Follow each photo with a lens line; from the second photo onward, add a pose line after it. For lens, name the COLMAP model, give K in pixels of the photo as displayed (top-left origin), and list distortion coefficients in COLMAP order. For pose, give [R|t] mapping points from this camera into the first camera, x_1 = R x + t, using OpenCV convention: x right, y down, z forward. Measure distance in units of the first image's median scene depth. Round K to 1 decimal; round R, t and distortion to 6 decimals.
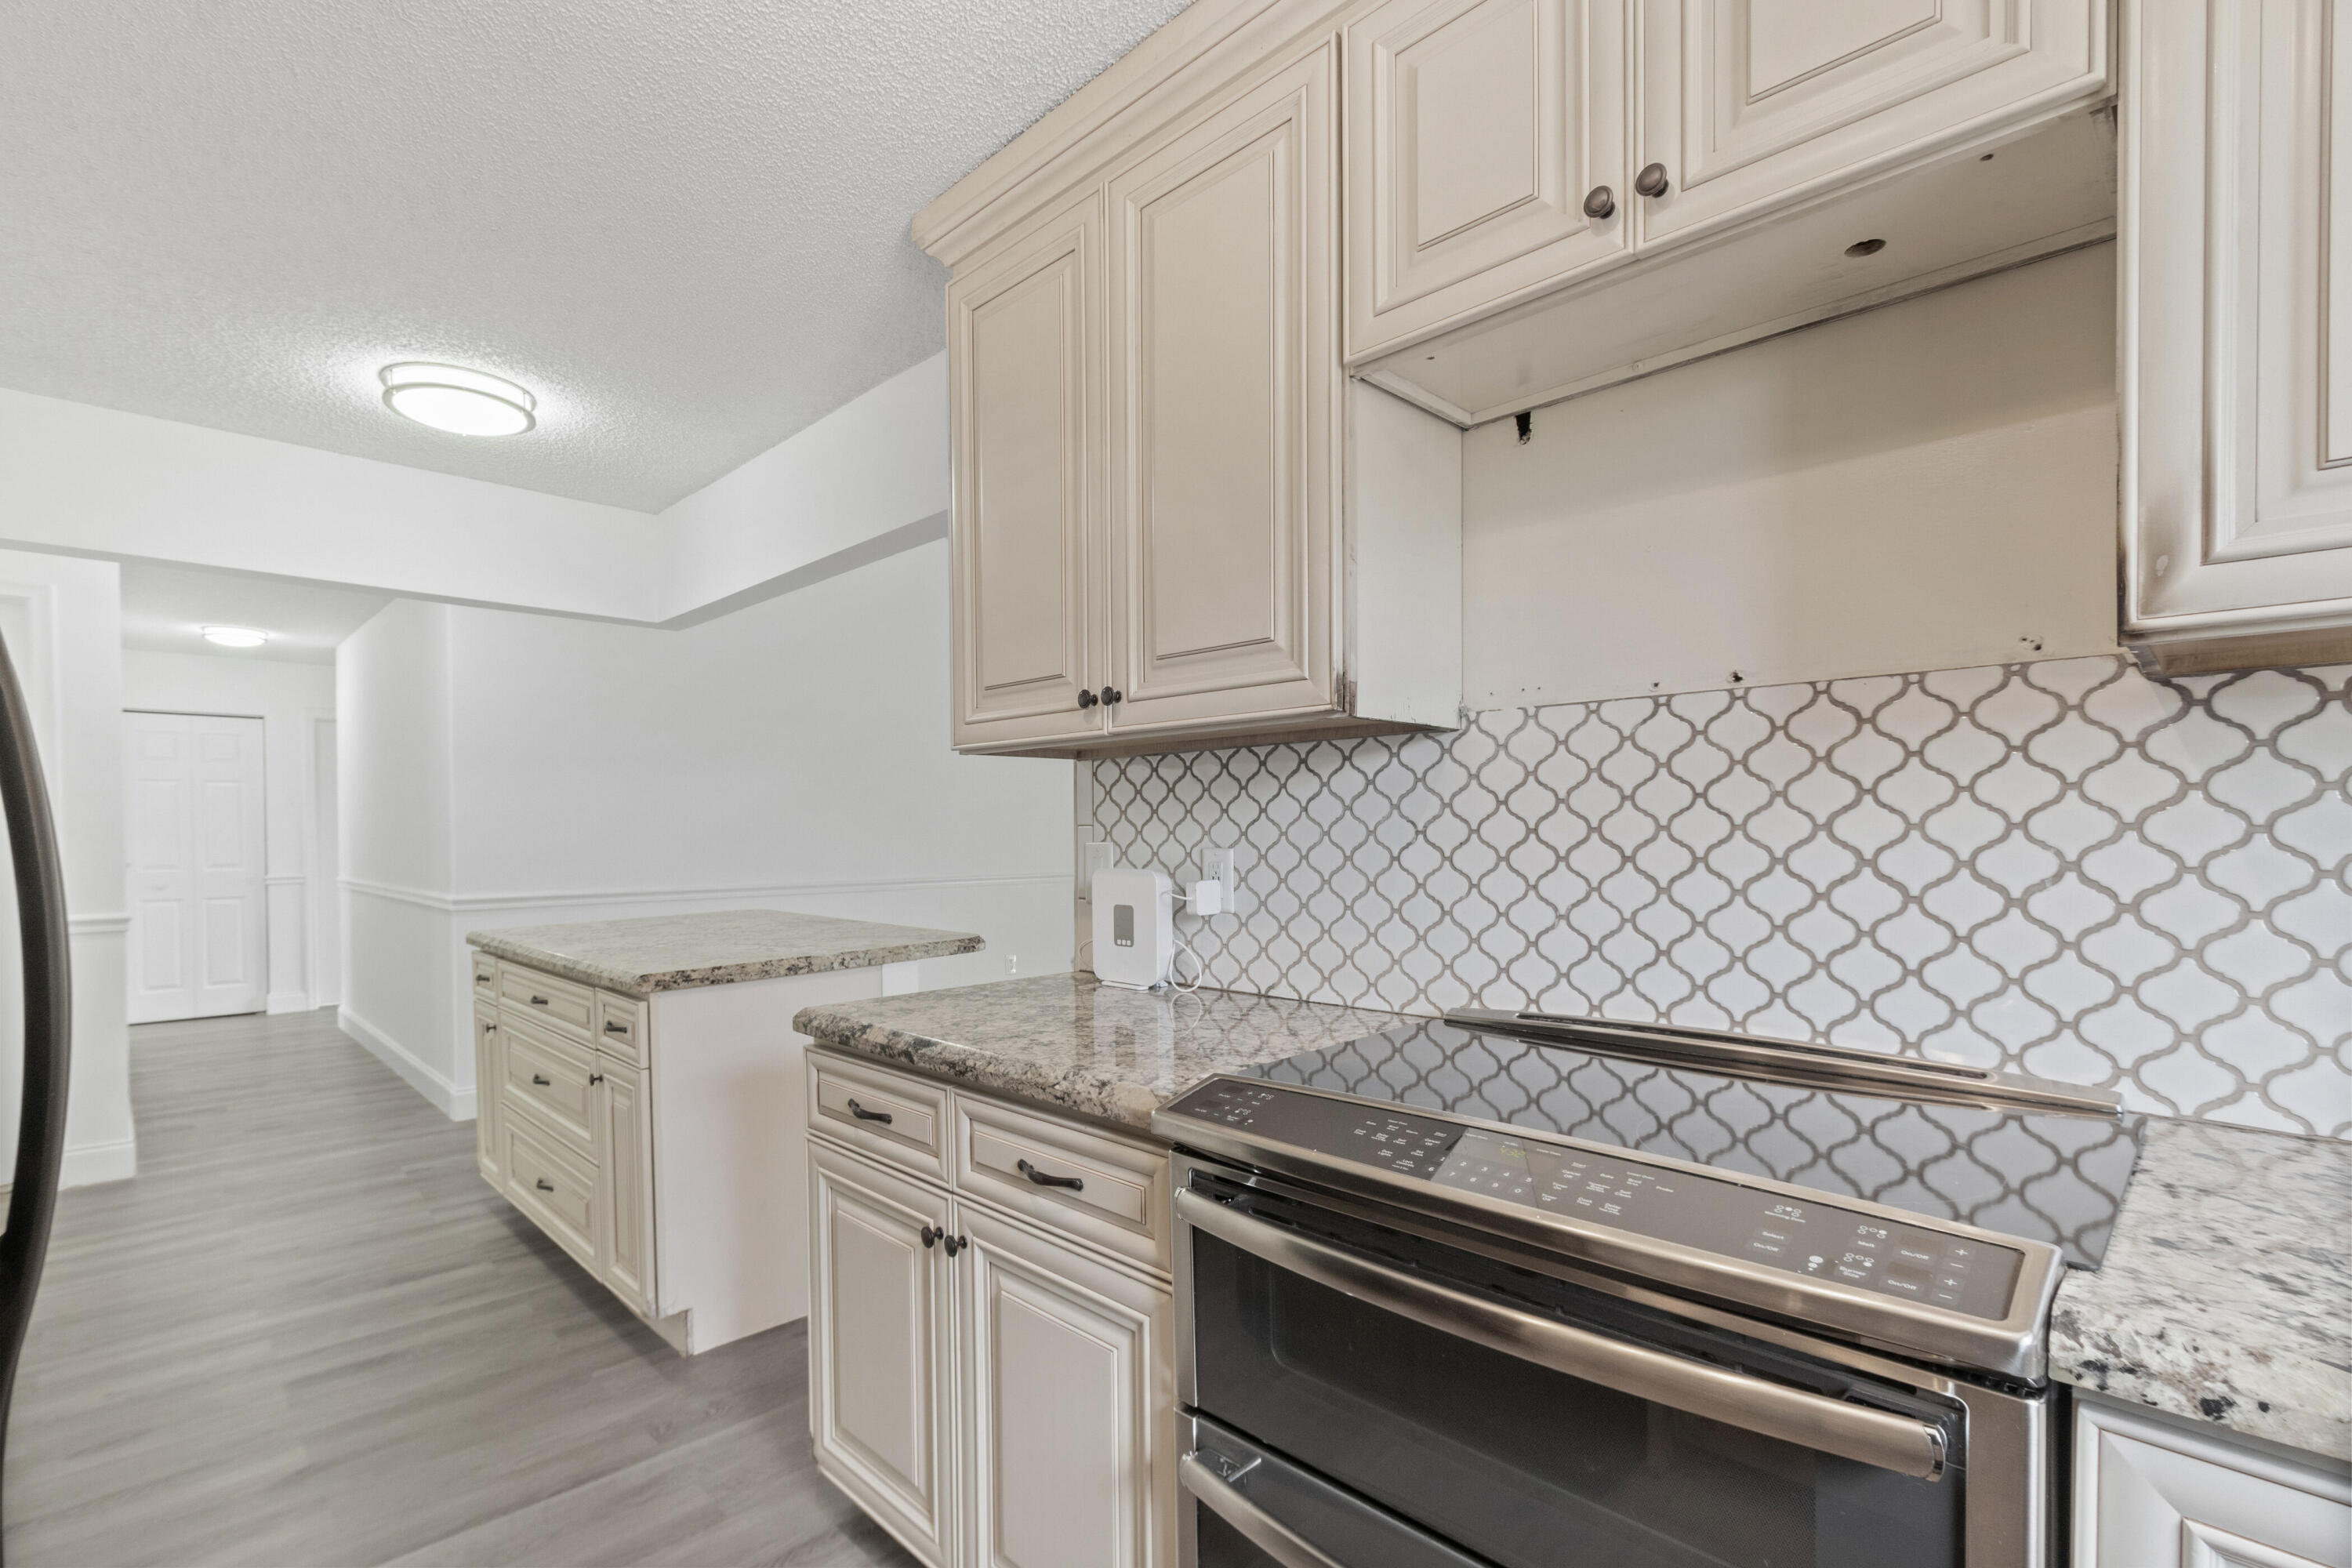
lens RADIAL K [[1067.5, 0, 1132.6], [0, 1067.5, 841.2], [0, 0, 1]] dist [-0.002148, -0.000382]
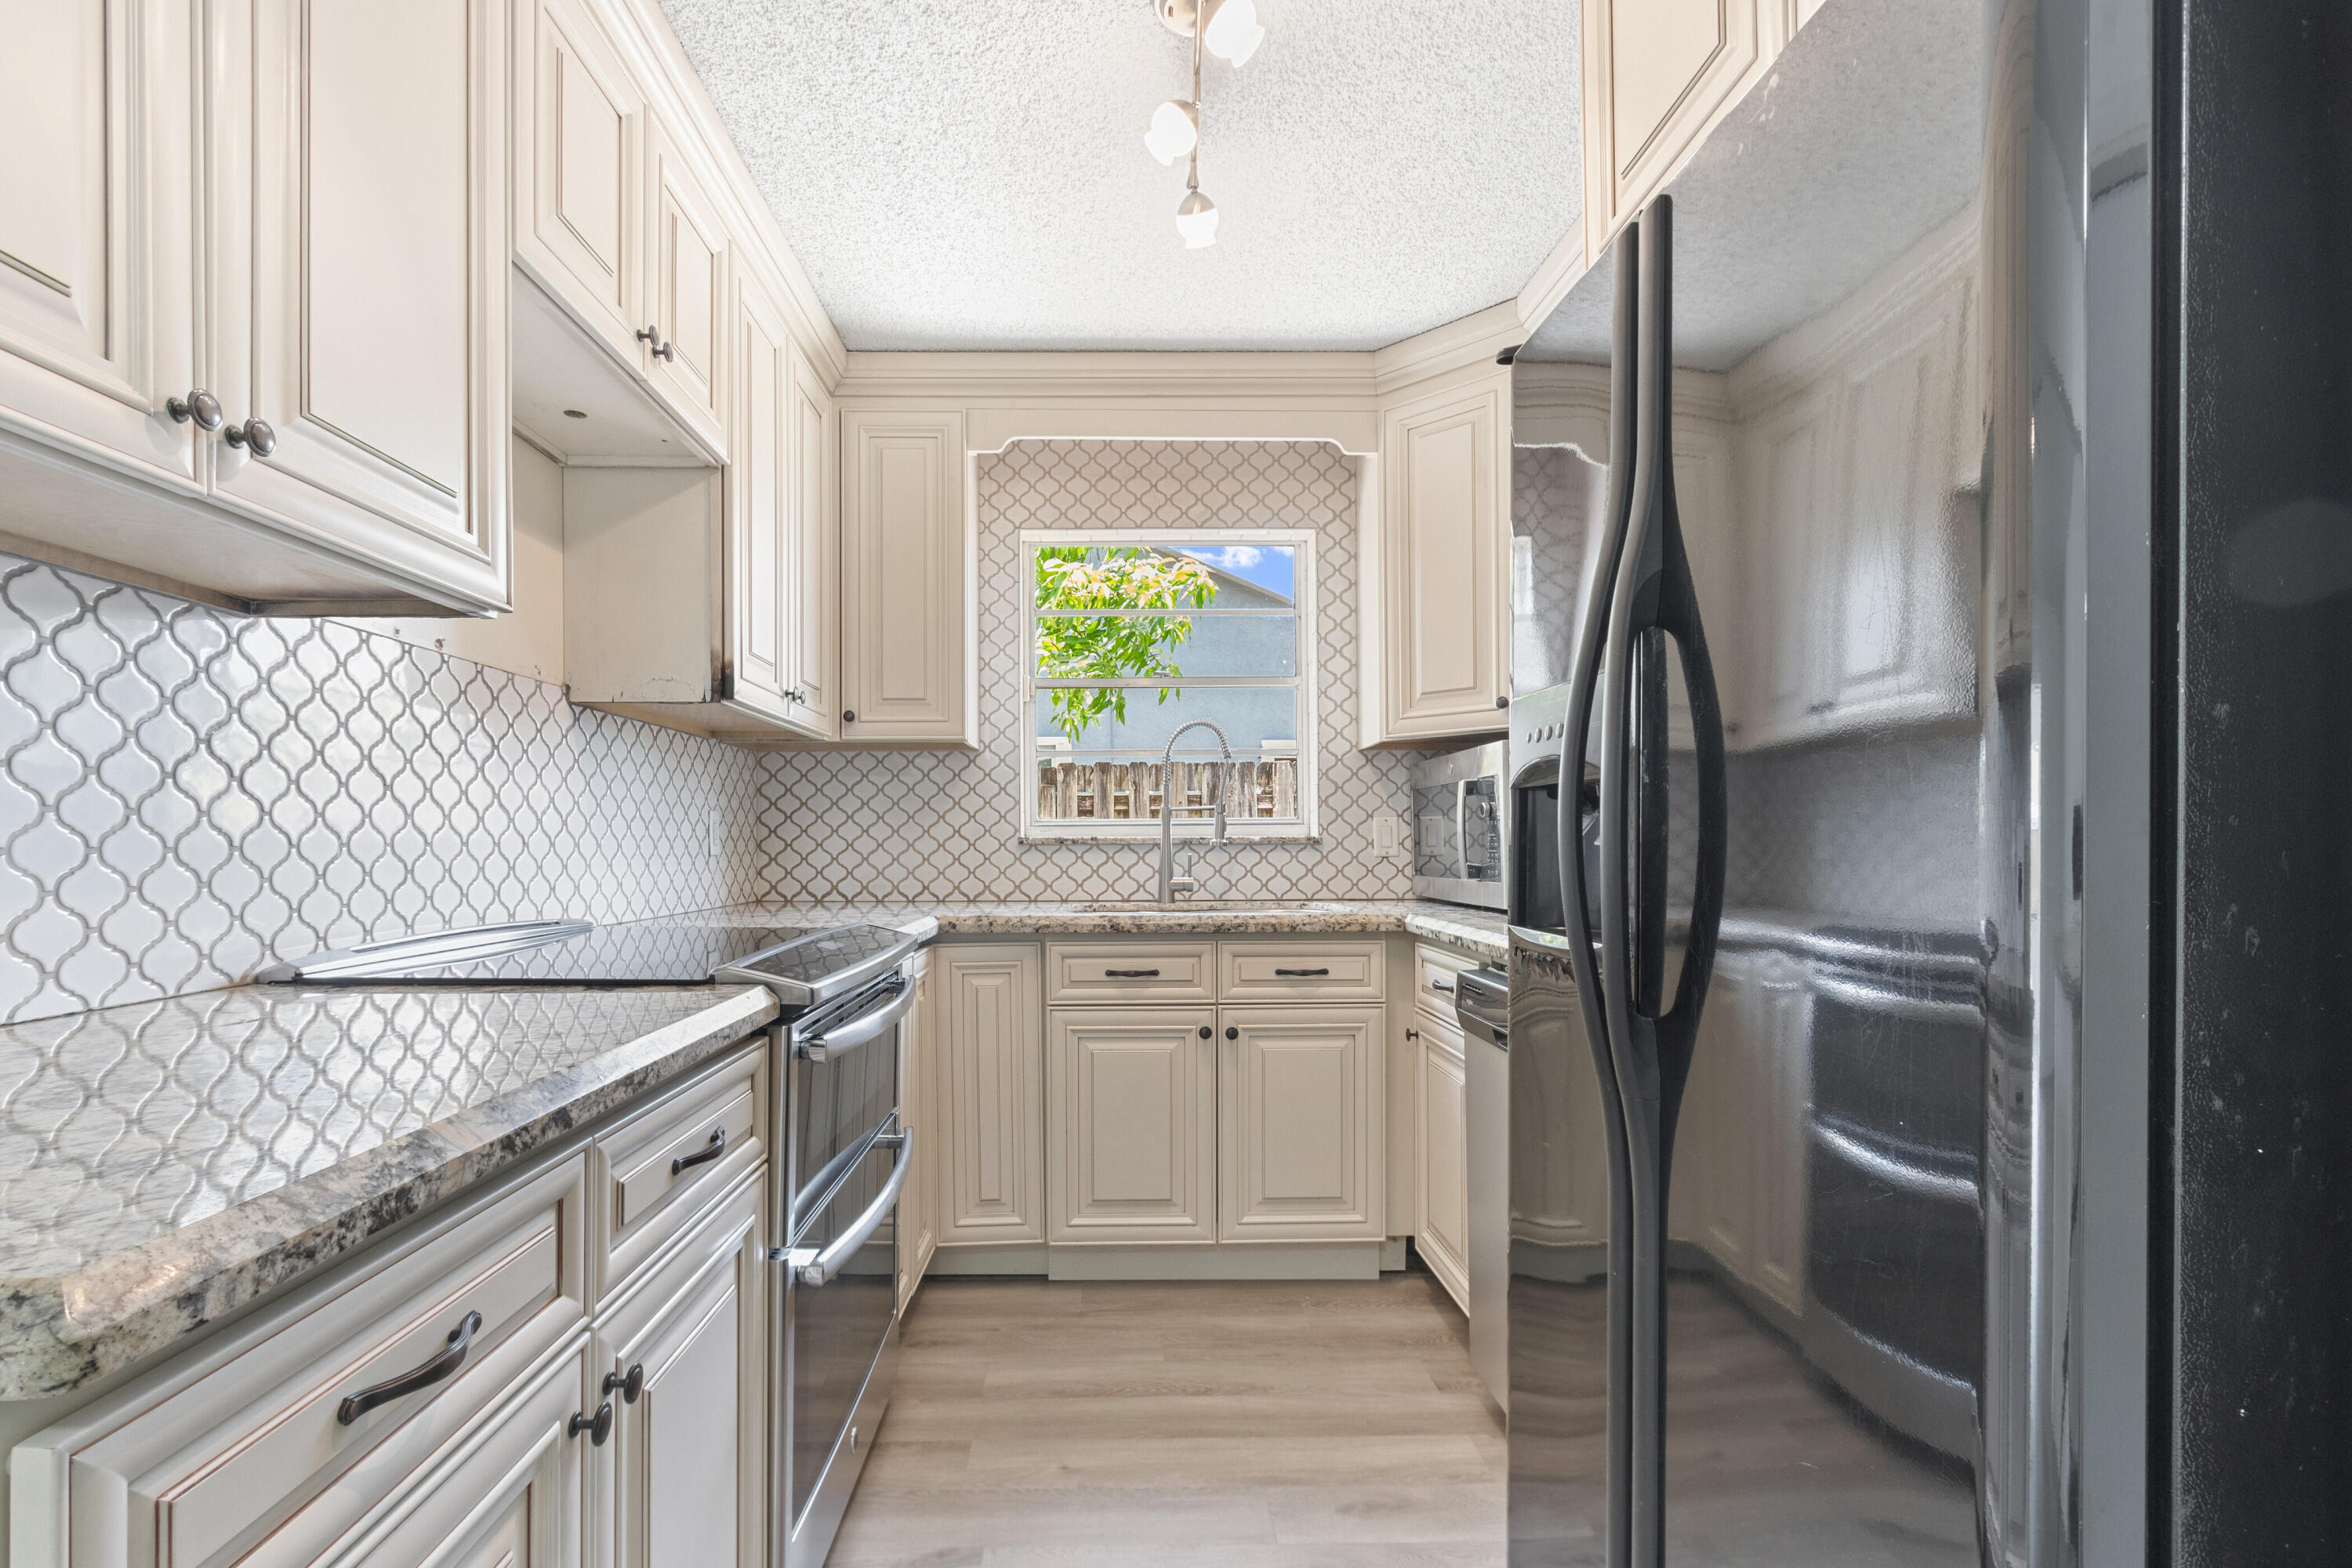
lens RADIAL K [[1067.5, 0, 1132.6], [0, 1067.5, 841.2], [0, 0, 1]] dist [-0.002148, -0.000382]
pose [[-0.738507, 0.006362, 0.674216, -0.676690], [0.010828, 0.999938, 0.002425, 0.063785], [-0.674159, 0.009092, -0.738530, 1.069317]]
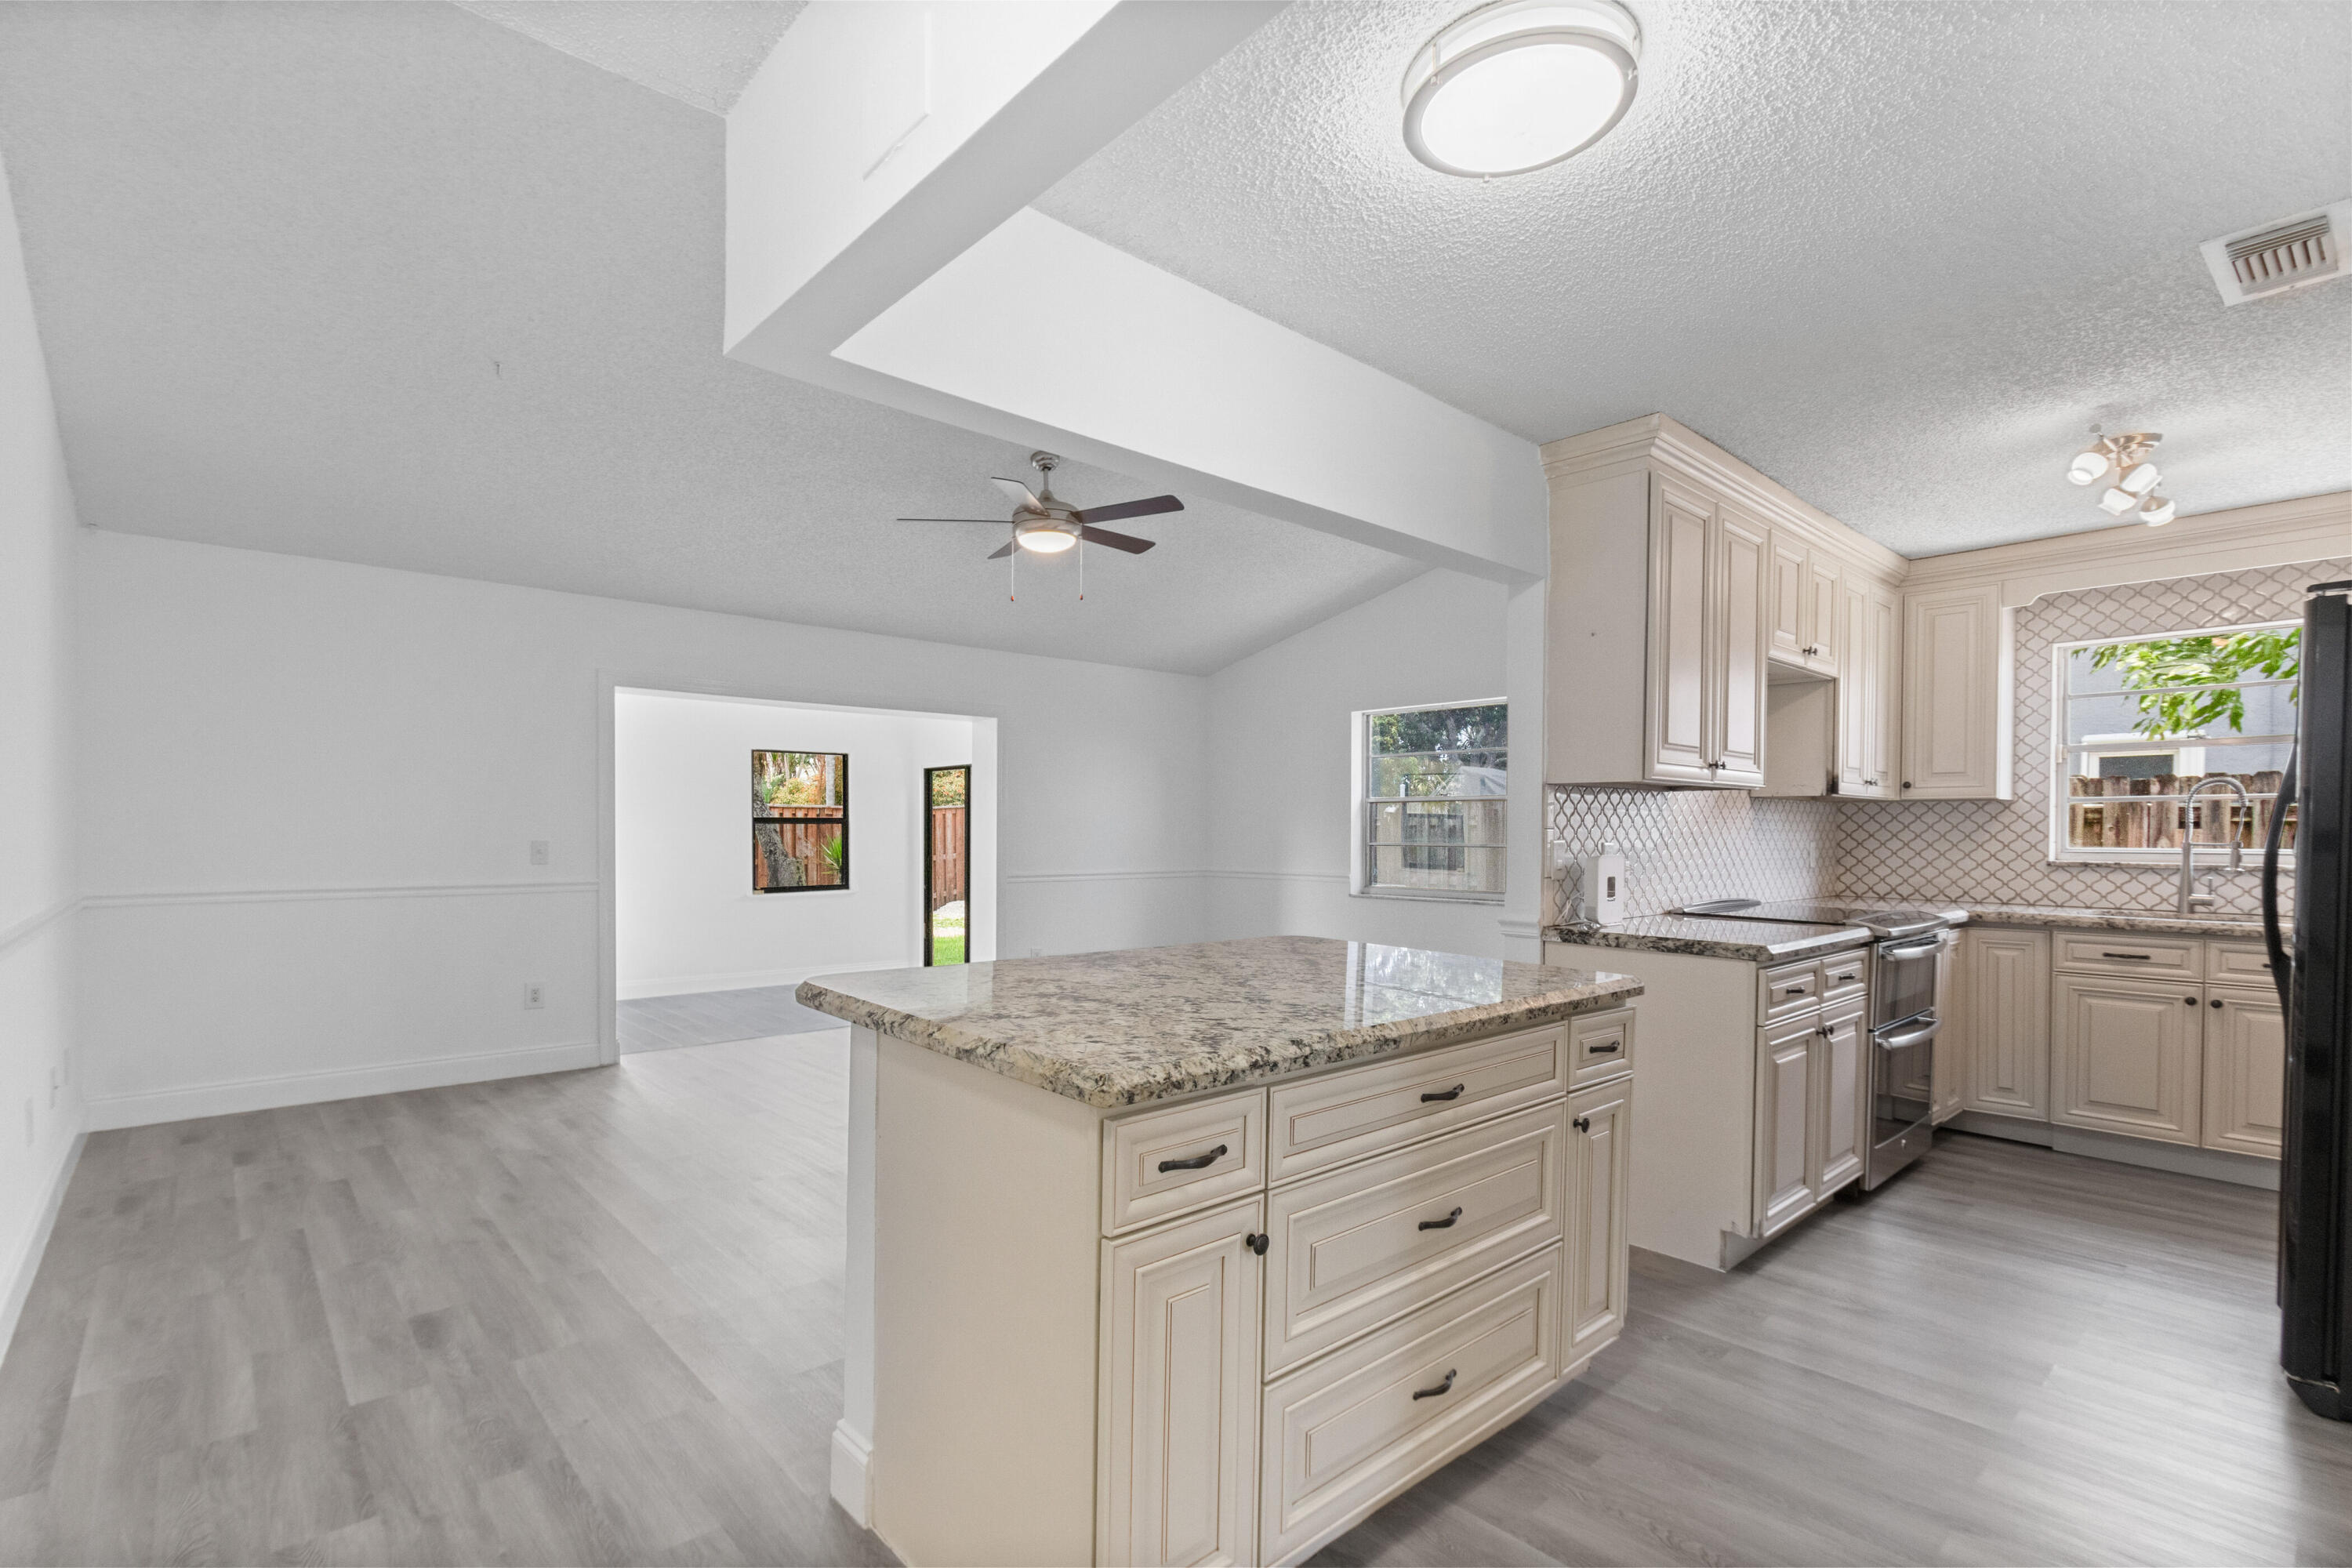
lens RADIAL K [[1067.5, 0, 1132.6], [0, 1067.5, 841.2], [0, 0, 1]] dist [-0.002148, -0.000382]
pose [[0.053660, -0.007331, 0.998532, -2.016810], [0.001371, 0.999973, 0.007268, -0.010451], [-0.998558, 0.000979, 0.053668, 1.940110]]
